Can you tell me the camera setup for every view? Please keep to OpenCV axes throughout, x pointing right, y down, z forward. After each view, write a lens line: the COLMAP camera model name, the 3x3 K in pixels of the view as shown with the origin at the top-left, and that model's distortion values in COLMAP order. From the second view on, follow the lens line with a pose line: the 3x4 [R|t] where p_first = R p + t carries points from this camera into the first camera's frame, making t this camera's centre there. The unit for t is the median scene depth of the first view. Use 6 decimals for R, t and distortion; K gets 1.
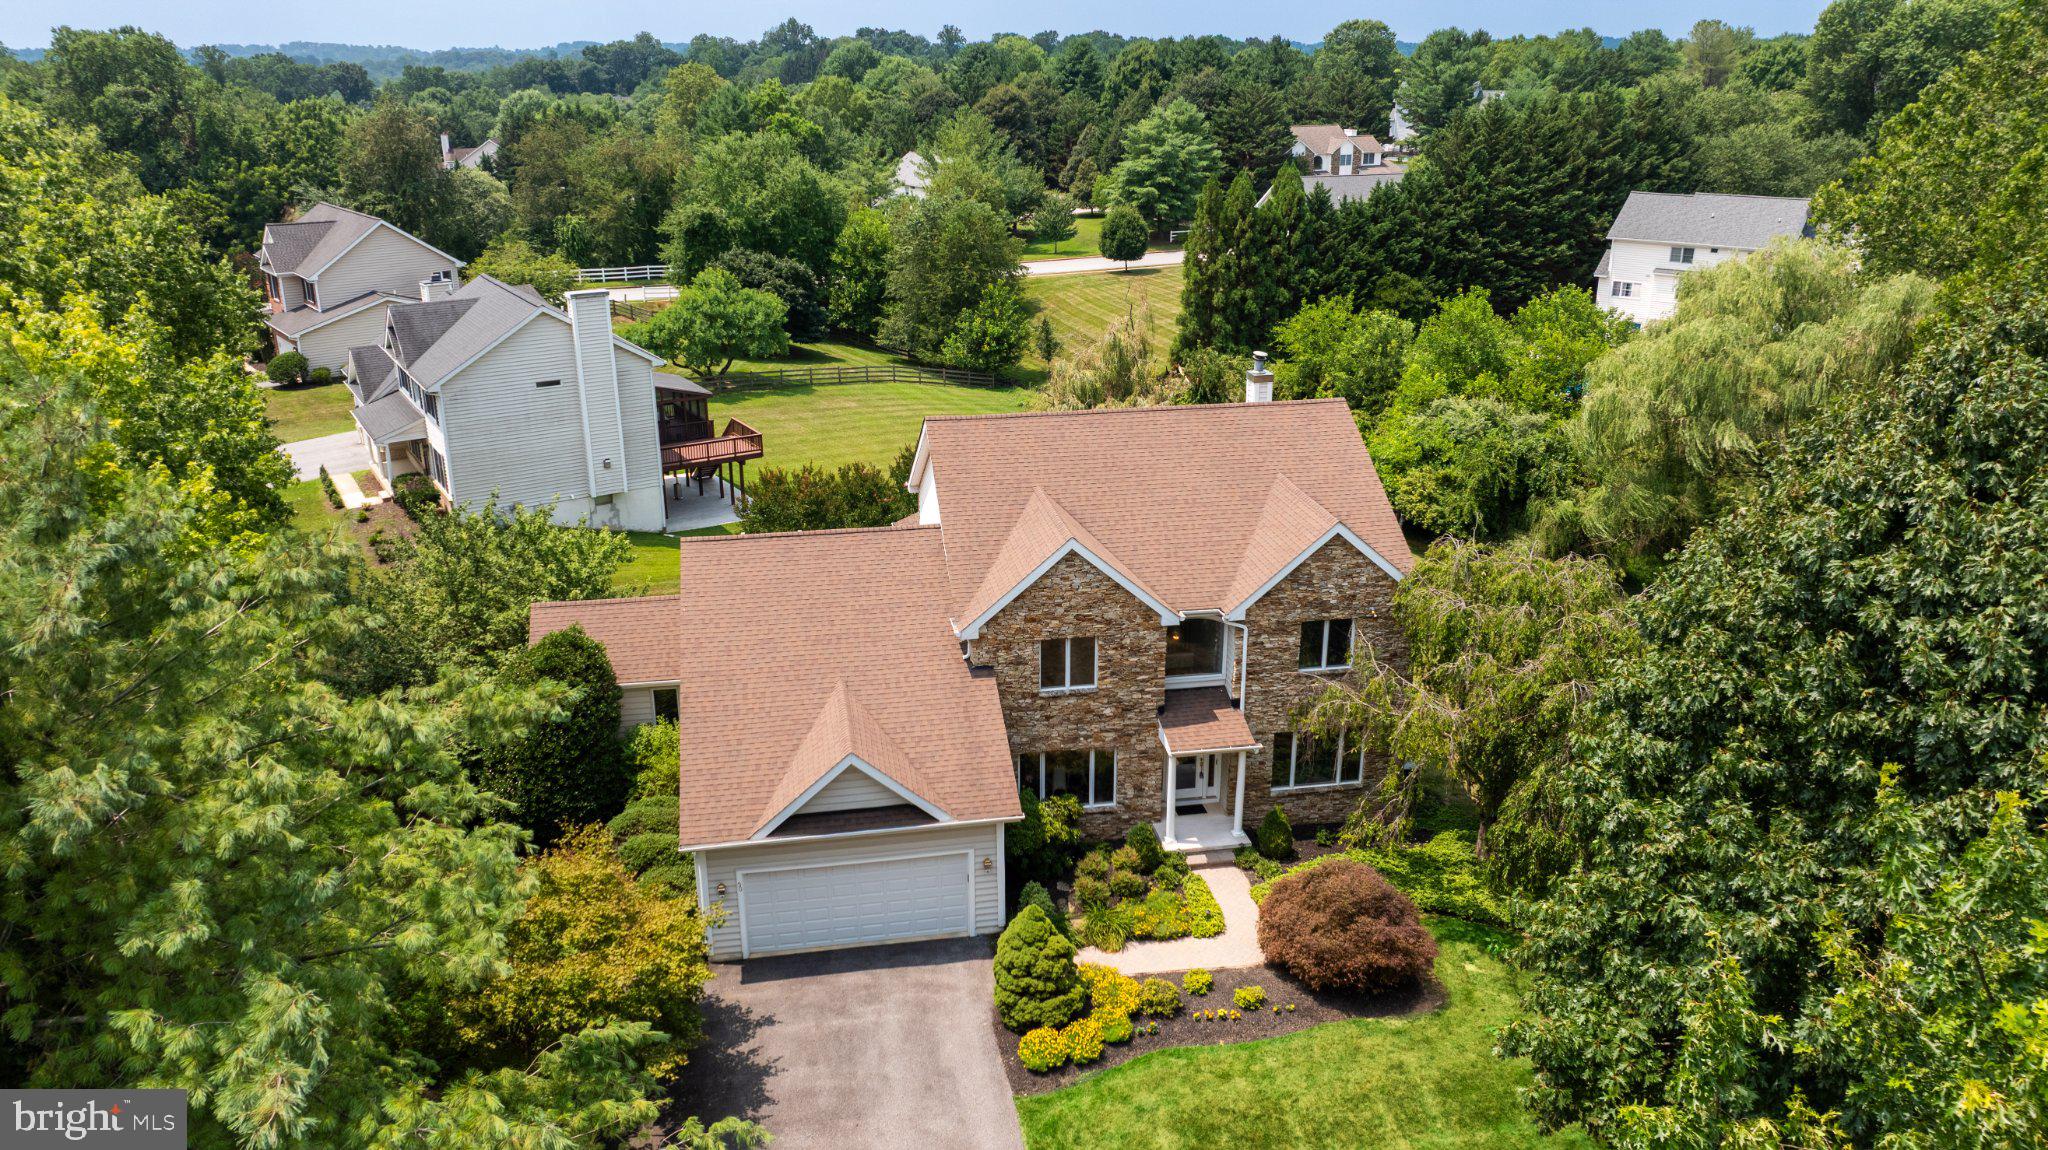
lens RADIAL K [[1436.4, 0, 1024.0], [0, 1436.4, 575.0], [0, 0, 1]] dist [-0.026473, 0.002778]
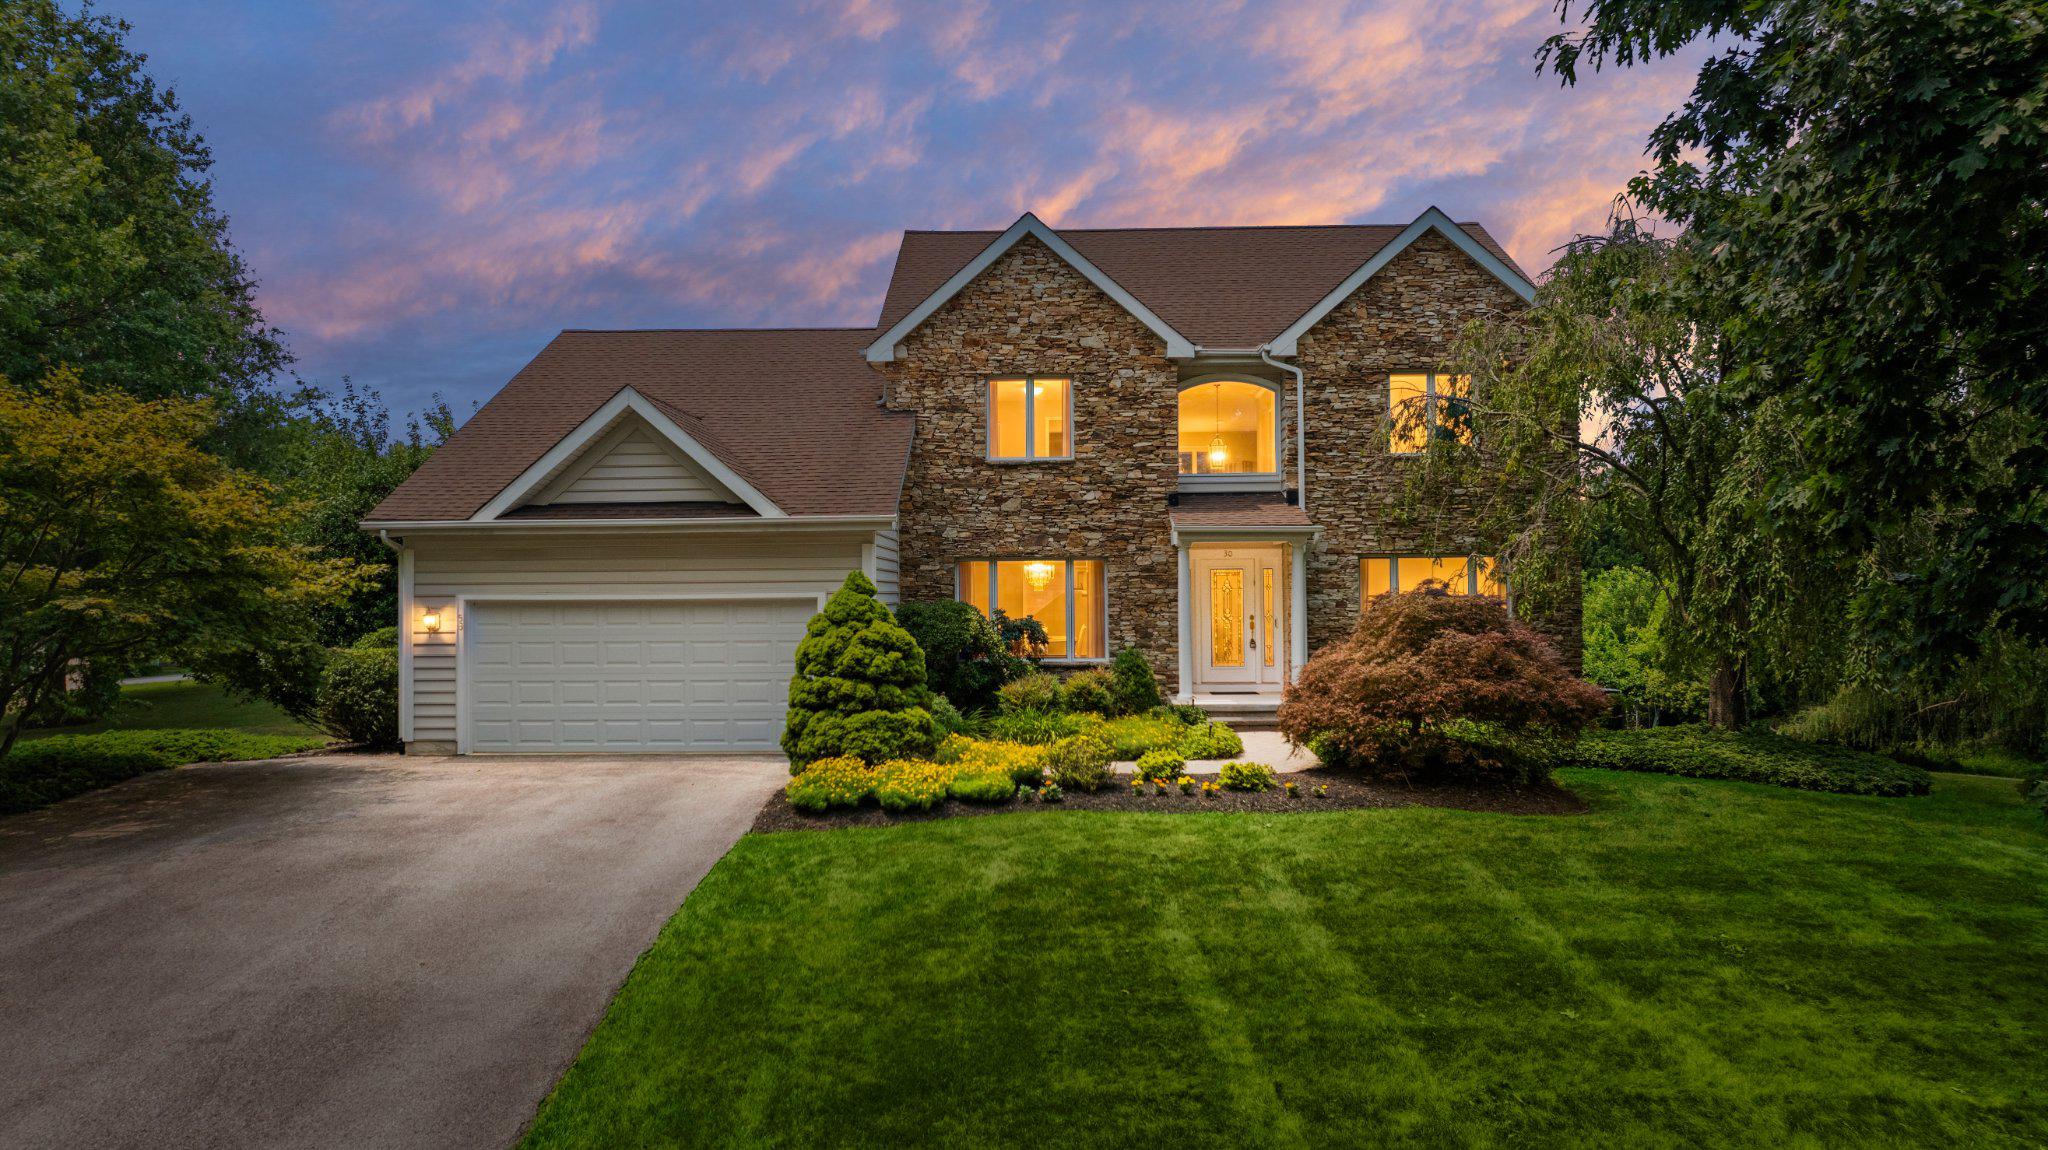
lens RADIAL K [[1436.4, 0, 1024.0], [0, 1436.4, 575.0], [0, 0, 1]] dist [-0.026473, 0.002778]
pose [[0.981179, -0.005933, -0.193010, 0.072908], [-0.062428, 0.936105, -0.346136, 0.168317], [0.182731, 0.351671, 0.918116, 0.185423]]
